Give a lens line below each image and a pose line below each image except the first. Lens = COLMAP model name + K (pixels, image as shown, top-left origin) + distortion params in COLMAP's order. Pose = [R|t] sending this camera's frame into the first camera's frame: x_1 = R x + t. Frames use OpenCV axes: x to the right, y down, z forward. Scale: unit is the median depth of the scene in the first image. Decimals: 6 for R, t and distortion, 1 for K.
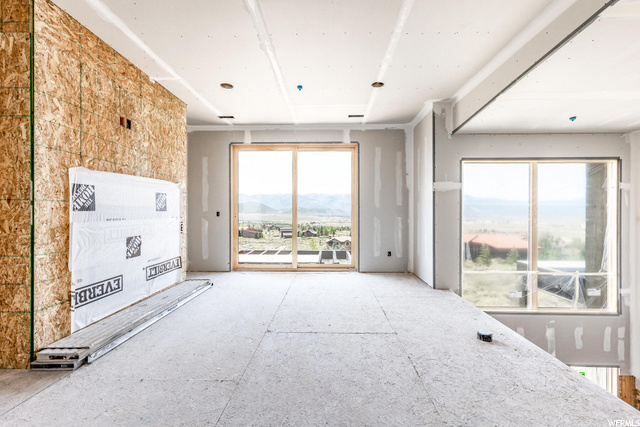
lens RADIAL K [[299.2, 0, 320.0], [0, 299.2, 213.5], [0, 0, 1]] dist [0.006831, -0.000022]
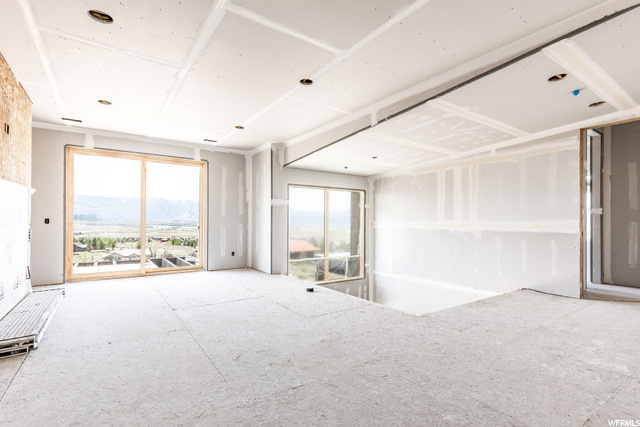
lens RADIAL K [[307.6, 0, 329.3], [0, 307.6, 220.4], [0, 0, 1]] dist [0.001246, -0.000054]
pose [[0.788839, 0.004998, 0.614580, -0.267377], [-0.002349, 0.999984, -0.005117, 0.002719], [-0.614596, 0.002593, 0.788838, -0.282370]]
